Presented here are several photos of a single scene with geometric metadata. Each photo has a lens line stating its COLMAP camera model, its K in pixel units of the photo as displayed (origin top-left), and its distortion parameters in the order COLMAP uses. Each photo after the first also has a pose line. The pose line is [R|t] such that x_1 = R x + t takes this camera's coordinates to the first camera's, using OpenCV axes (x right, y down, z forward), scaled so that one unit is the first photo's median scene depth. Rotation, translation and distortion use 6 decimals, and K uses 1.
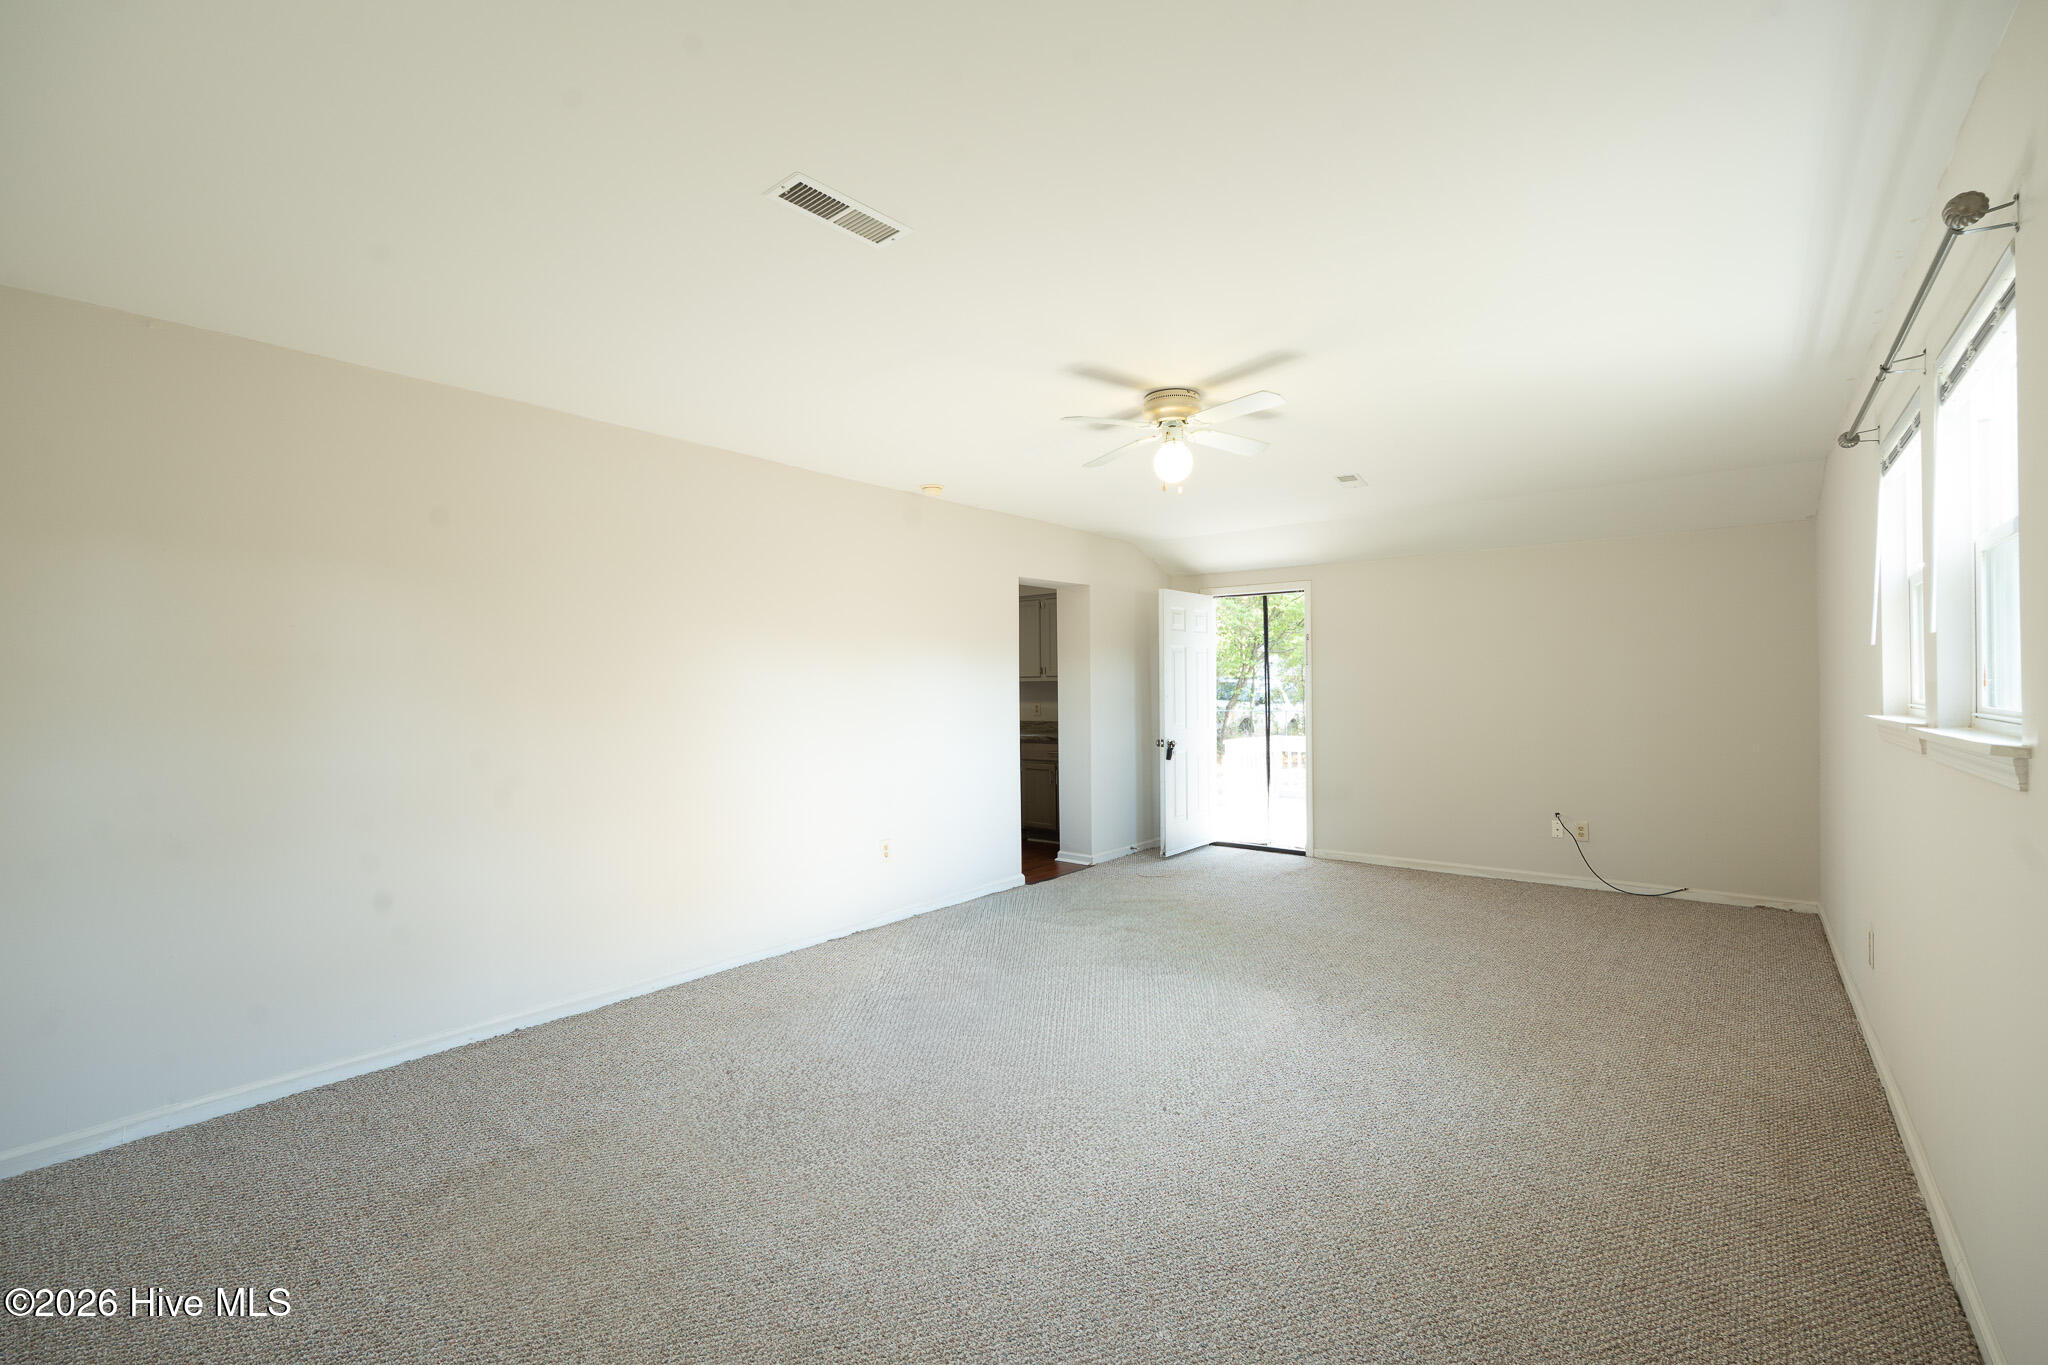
lens RADIAL K [[892.0, 0, 1022.1], [0, 892.0, 679.3], [0, 0, 1]] dist [-0.003914, 0.000550]
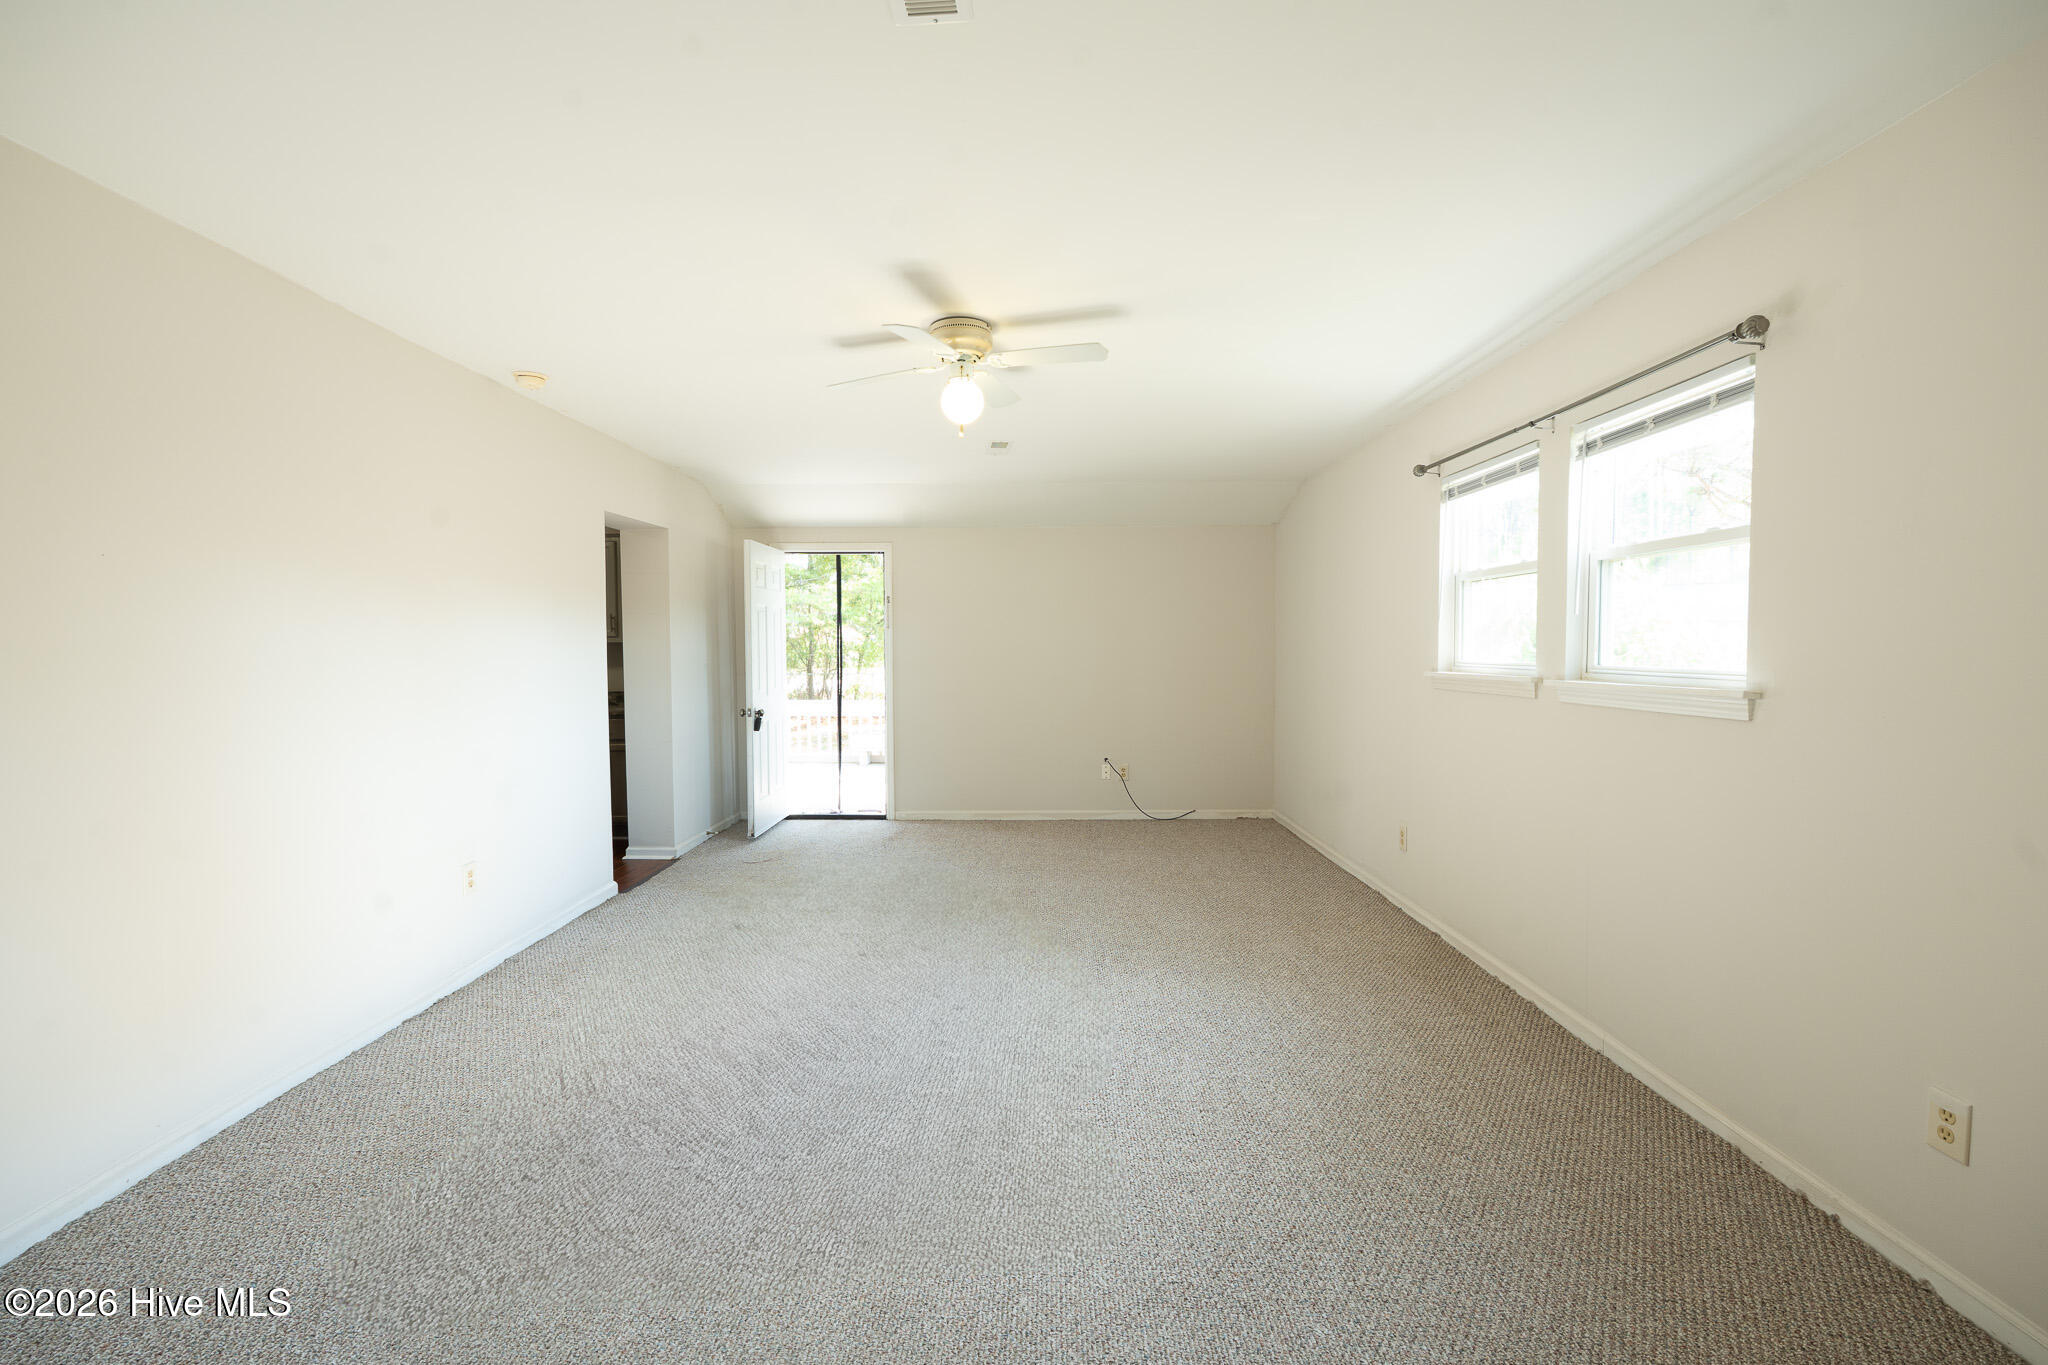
lens RADIAL K [[892.0, 0, 1022.1], [0, 892.0, 679.3], [0, 0, 1]] dist [-0.003914, 0.000550]
pose [[0.786610, -0.017649, 0.617198, -0.196546], [-0.007719, 0.999232, 0.038411, 0.001738], [-0.617402, -0.034979, 0.785870, 0.139764]]
